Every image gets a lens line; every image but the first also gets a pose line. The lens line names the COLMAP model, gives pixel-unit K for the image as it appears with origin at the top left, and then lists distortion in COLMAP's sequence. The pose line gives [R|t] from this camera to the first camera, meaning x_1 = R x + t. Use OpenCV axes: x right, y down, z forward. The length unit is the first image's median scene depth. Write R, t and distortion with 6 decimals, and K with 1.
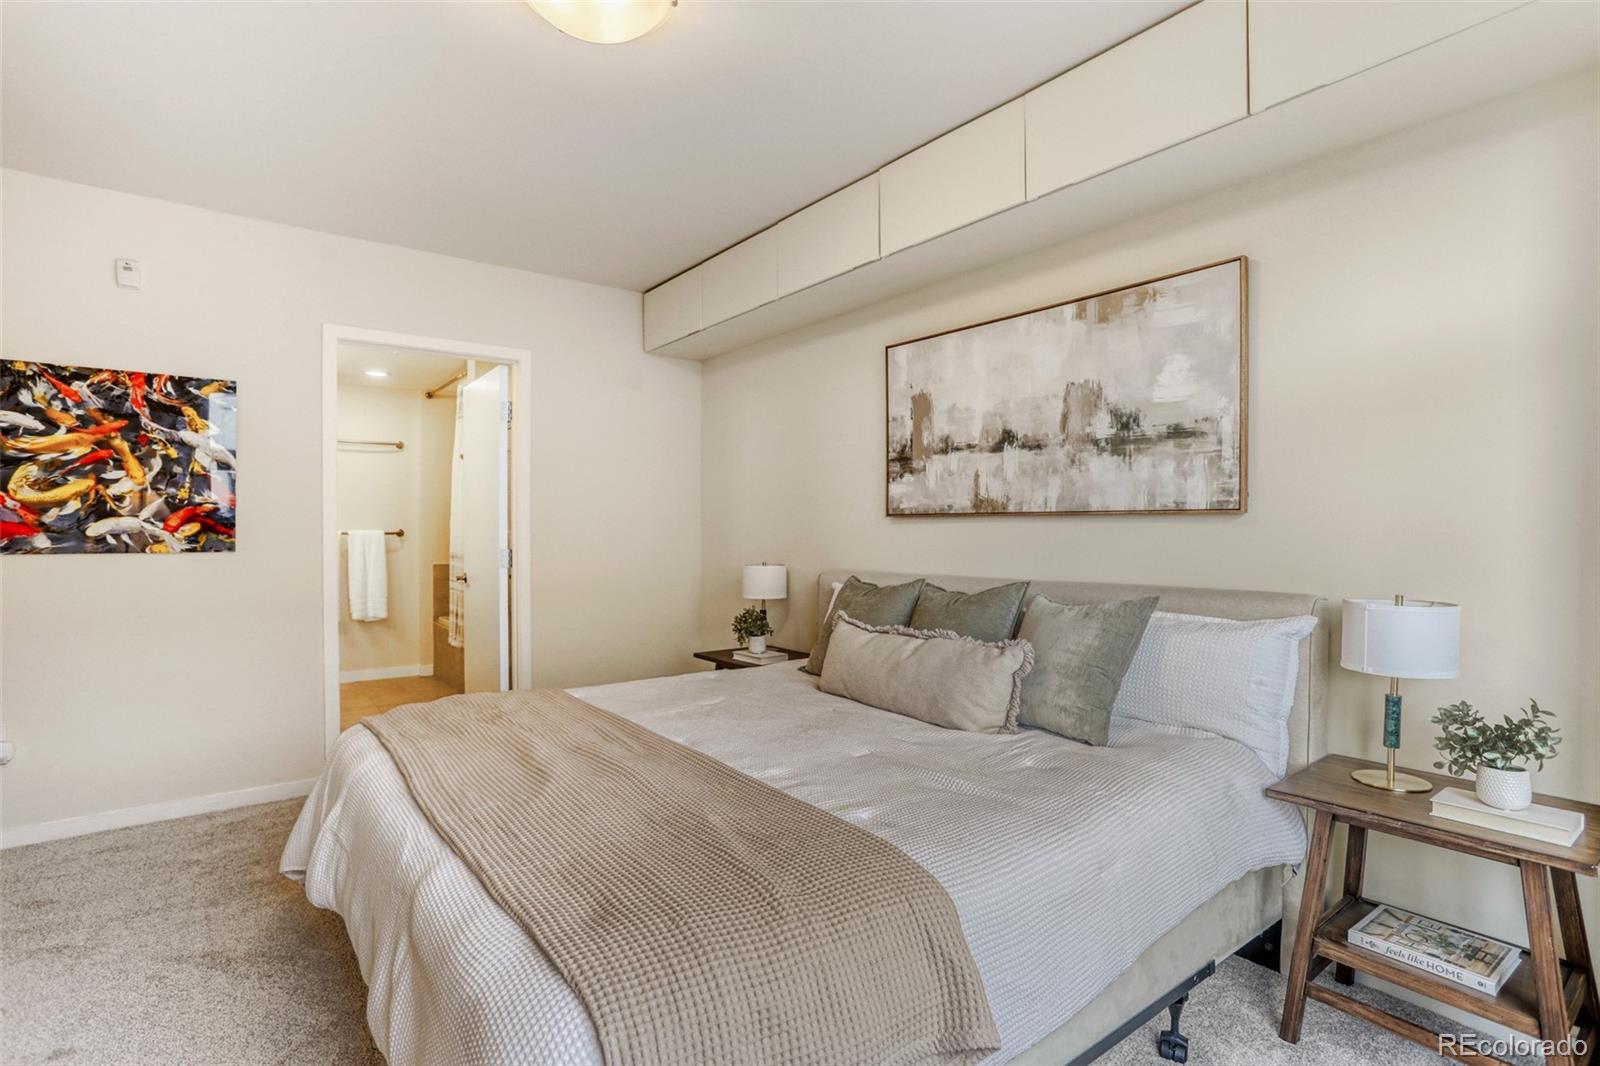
lens RADIAL K [[781.3, 0, 803.3], [0, 781.3, 526.8], [0, 0, 1]] dist [-0.033218, 0.016019]
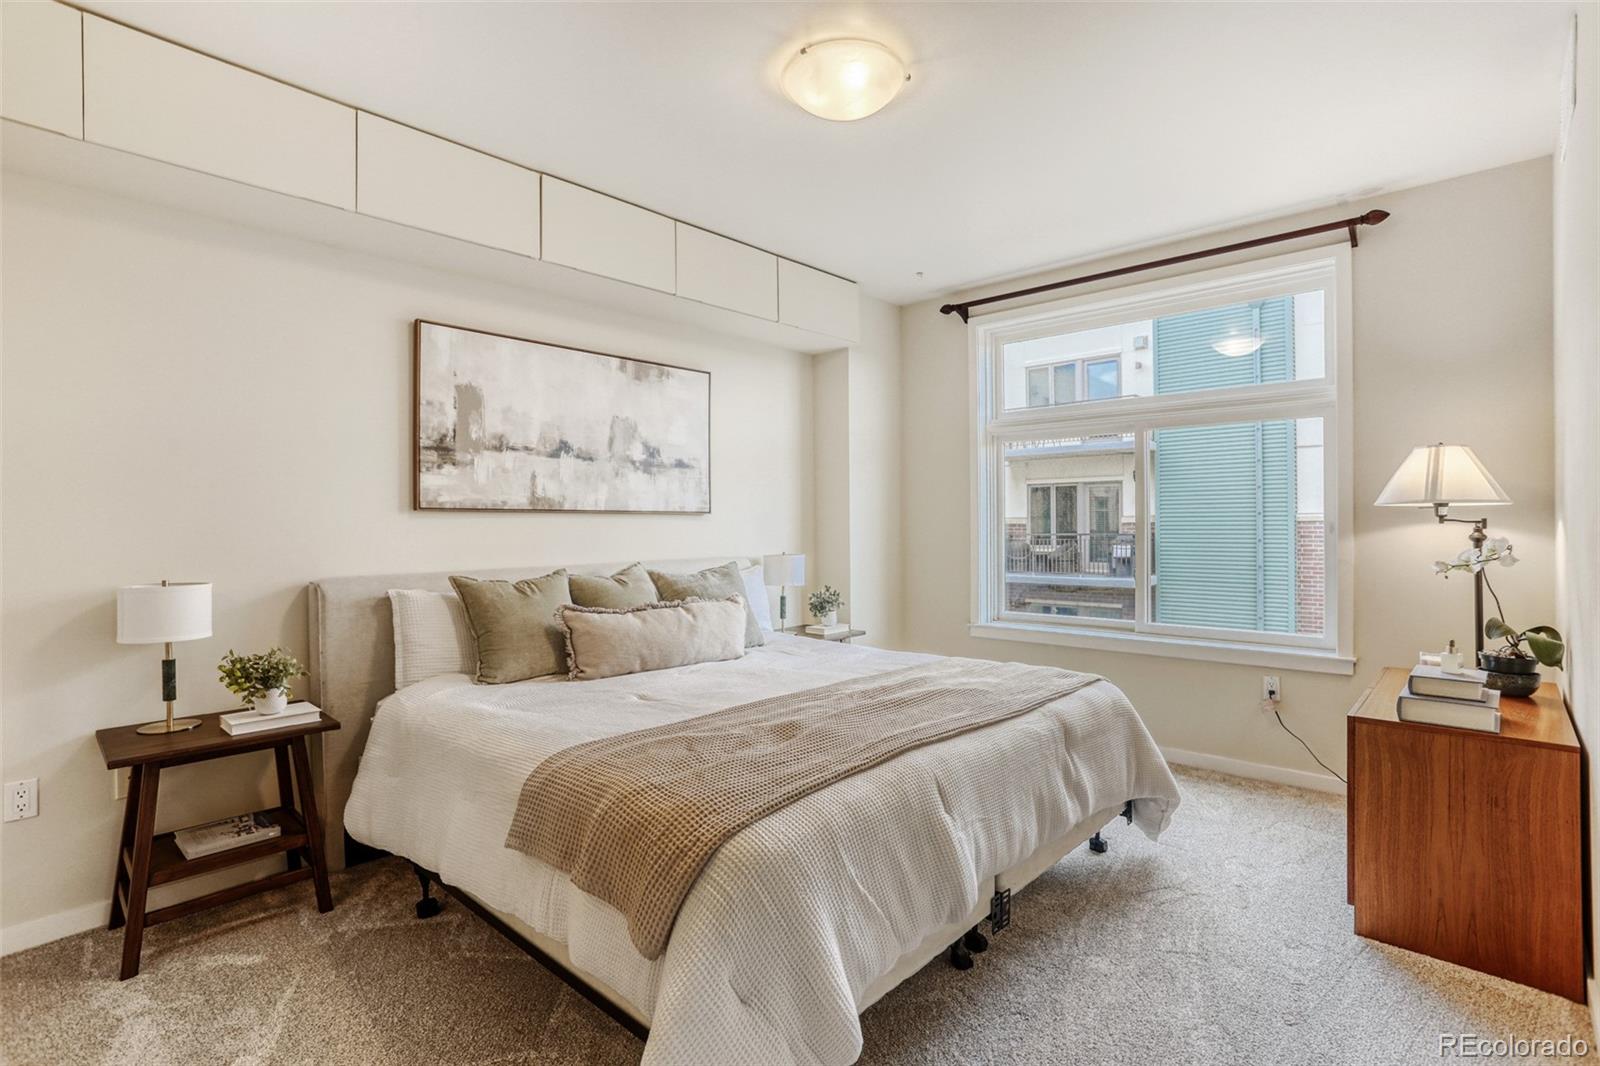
lens RADIAL K [[781.3, 0, 831.5], [0, 781.3, 534.1], [0, 0, 1]] dist [-0.033218, 0.016019]
pose [[-0.170548, -0.002380, 0.985347, -0.980266], [0.010068, 0.999941, 0.004157, 0.017728], [-0.985298, 0.010629, -0.170514, 0.799900]]
